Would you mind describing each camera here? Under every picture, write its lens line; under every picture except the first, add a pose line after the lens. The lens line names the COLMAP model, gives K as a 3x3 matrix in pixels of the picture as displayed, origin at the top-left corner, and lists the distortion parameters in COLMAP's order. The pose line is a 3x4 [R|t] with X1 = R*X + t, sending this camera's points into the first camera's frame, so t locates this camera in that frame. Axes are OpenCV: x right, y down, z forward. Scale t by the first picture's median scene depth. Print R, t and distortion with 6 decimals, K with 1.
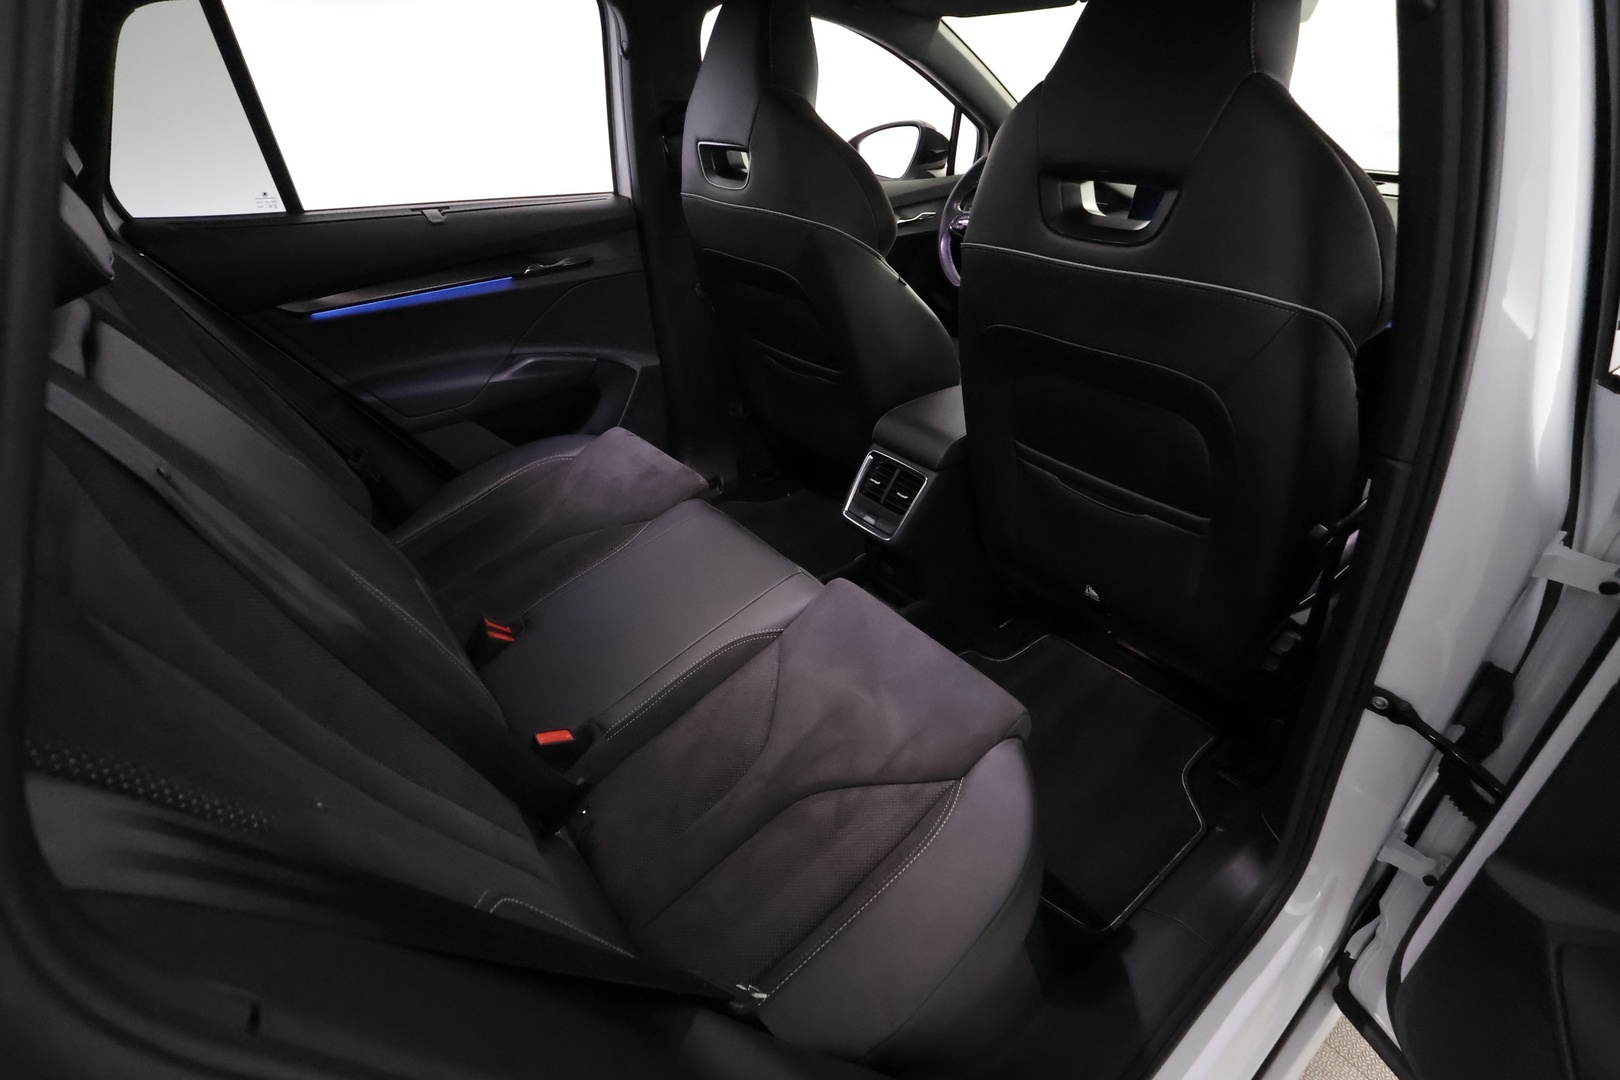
lens RADIAL K [[736.3, 0, 811.8], [0, 736.3, 543.5], [0, 0, 1]] dist [-0.002188, 0.000393]
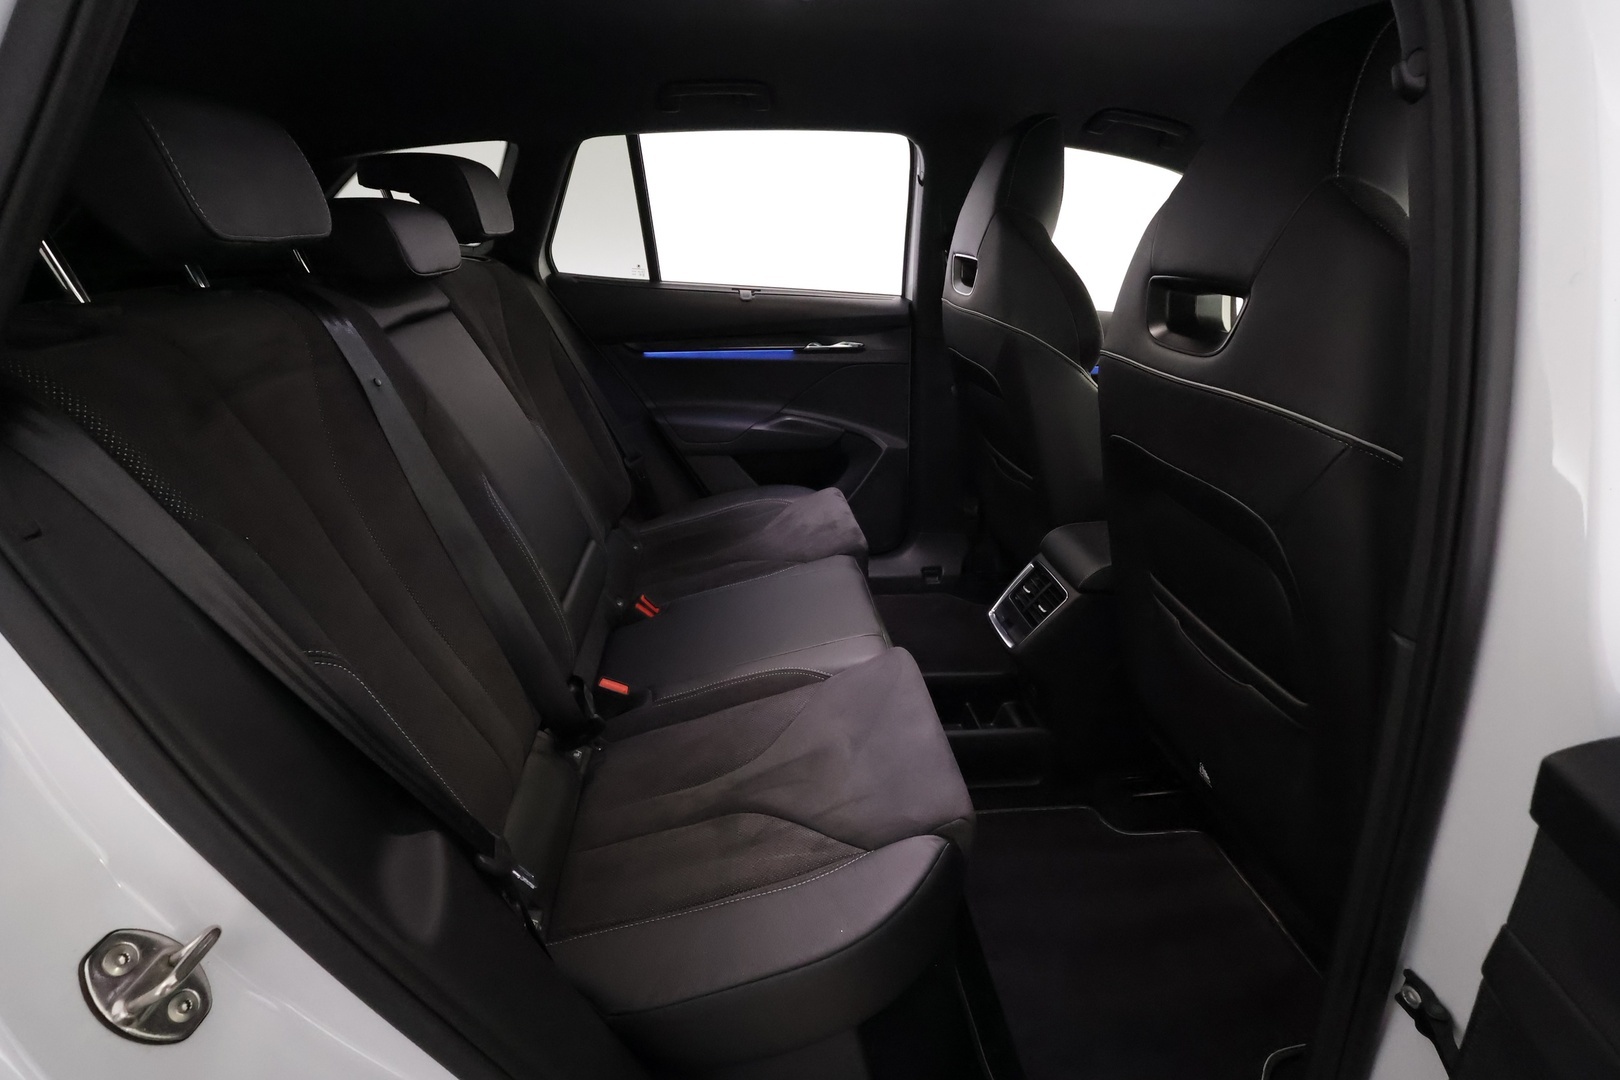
lens RADIAL K [[736.3, 0, 817.8], [0, 736.3, 546.0], [0, 0, 1]] dist [-0.002188, 0.000393]
pose [[0.848213, 0.247332, -0.468361, 0.304423], [-0.318703, 0.944611, -0.078348, 0.025693], [0.423041, 0.215724, 0.880056, 0.026304]]
